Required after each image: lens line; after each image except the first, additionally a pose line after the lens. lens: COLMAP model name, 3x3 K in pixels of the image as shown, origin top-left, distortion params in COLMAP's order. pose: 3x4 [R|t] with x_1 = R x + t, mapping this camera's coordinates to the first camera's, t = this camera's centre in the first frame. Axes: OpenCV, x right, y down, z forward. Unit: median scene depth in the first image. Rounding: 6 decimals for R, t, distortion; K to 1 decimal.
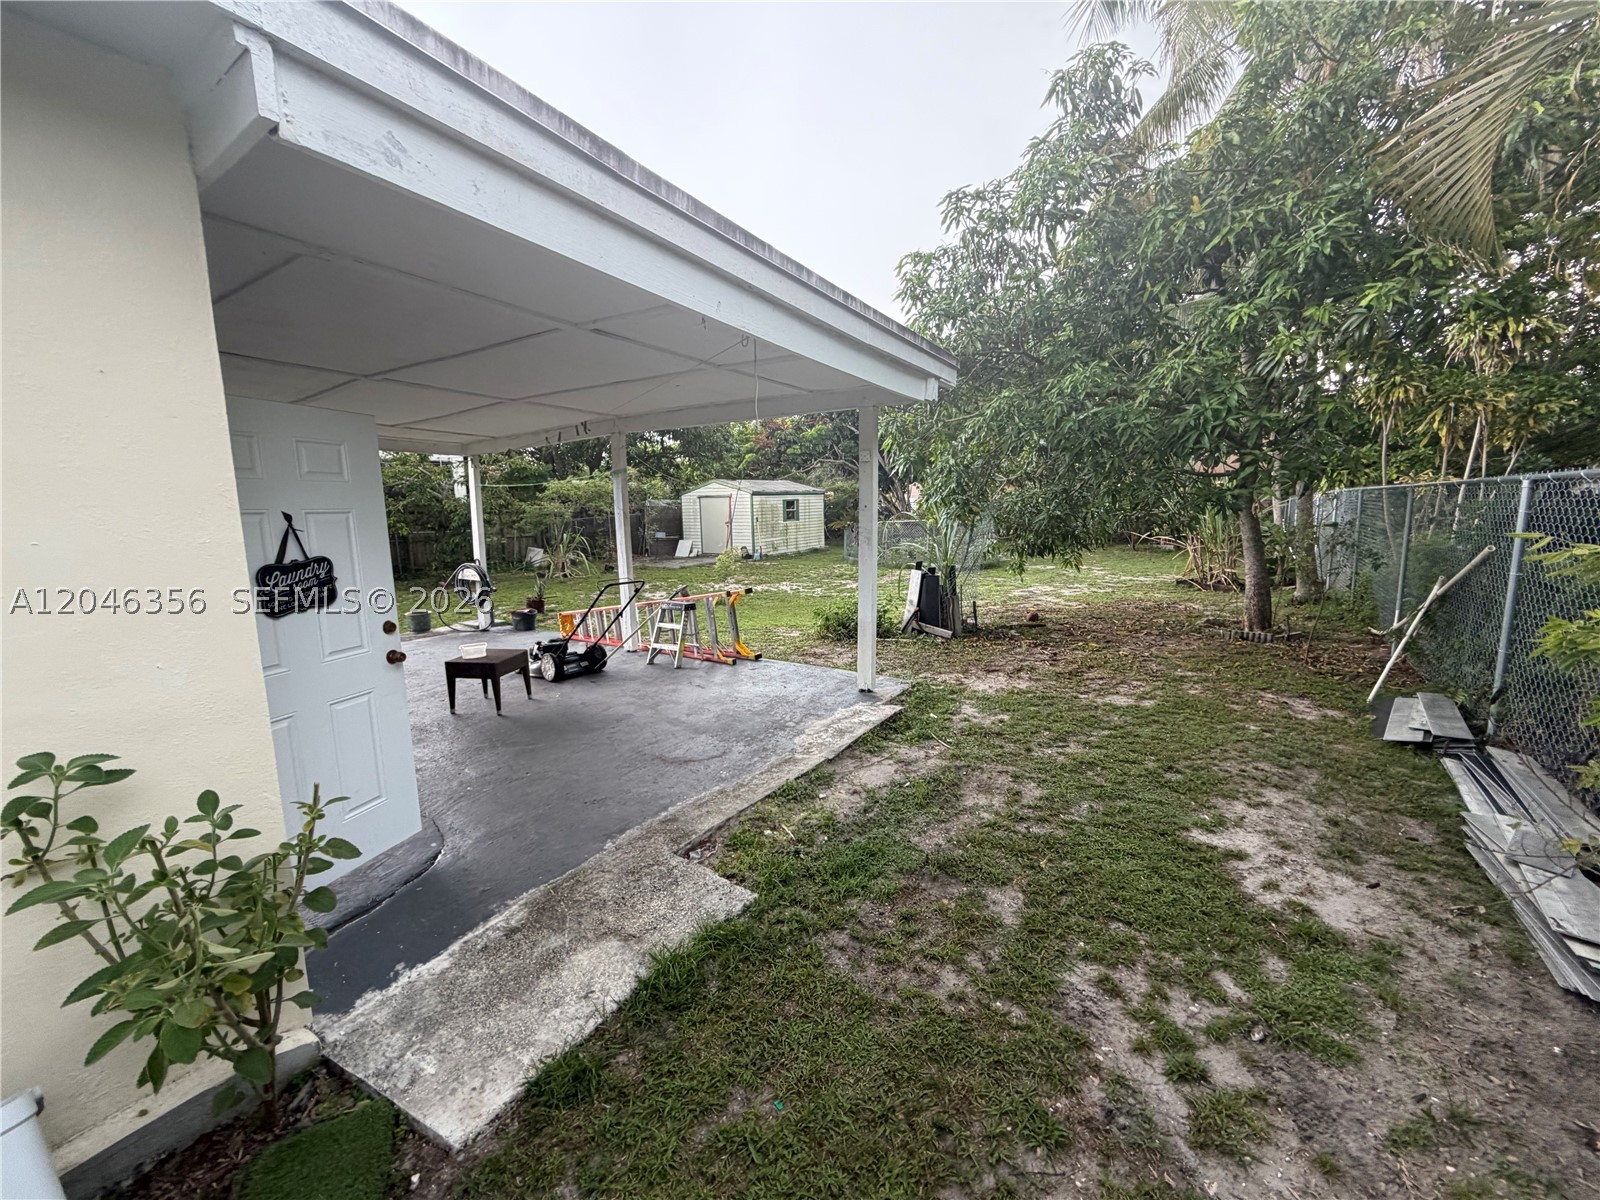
lens RADIAL K [[636.1, 0, 797.0], [0, 636.1, 601.9], [0, 0, 1]] dist [-0.001257, 0.000330]
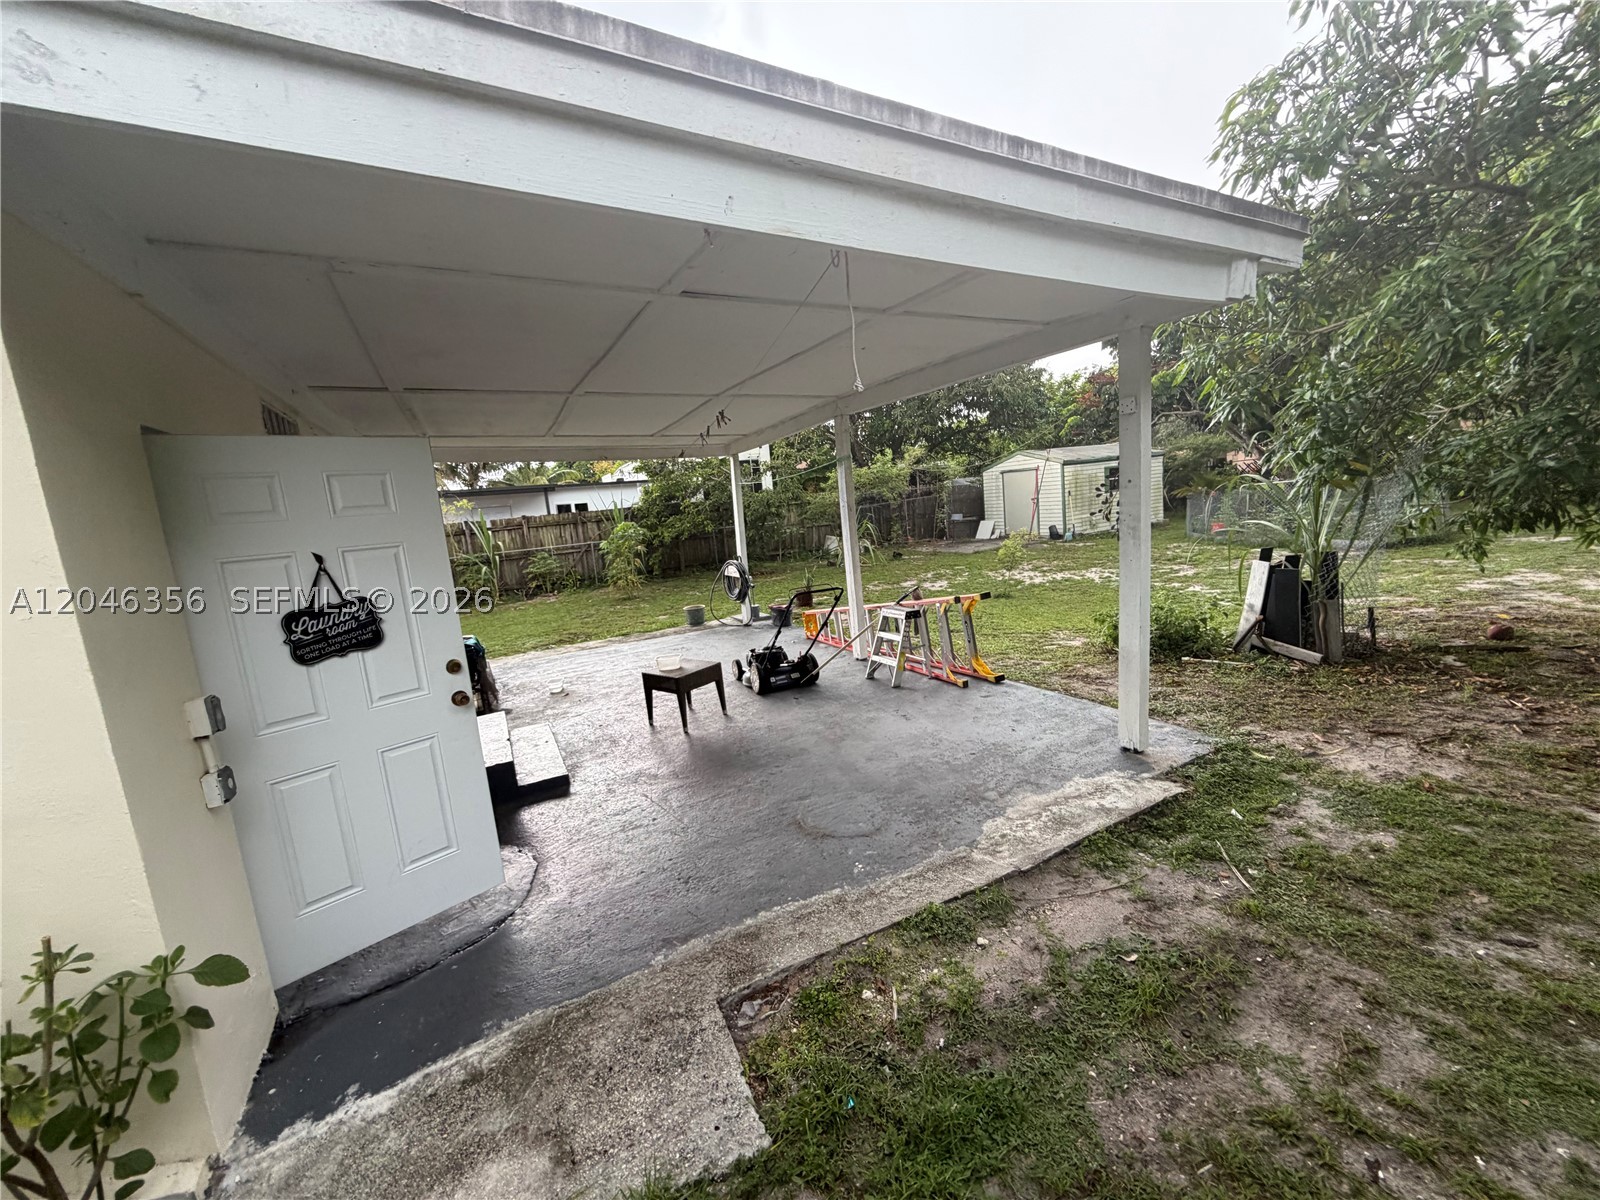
lens RADIAL K [[636.1, 0, 797.0], [0, 636.1, 601.9], [0, 0, 1]] dist [-0.001257, 0.000330]
pose [[0.874717, 0.015363, -0.484391, 0.123022], [0.001348, 0.999416, 0.034132, -0.044524], [0.484633, -0.030509, 0.874186, 0.230517]]
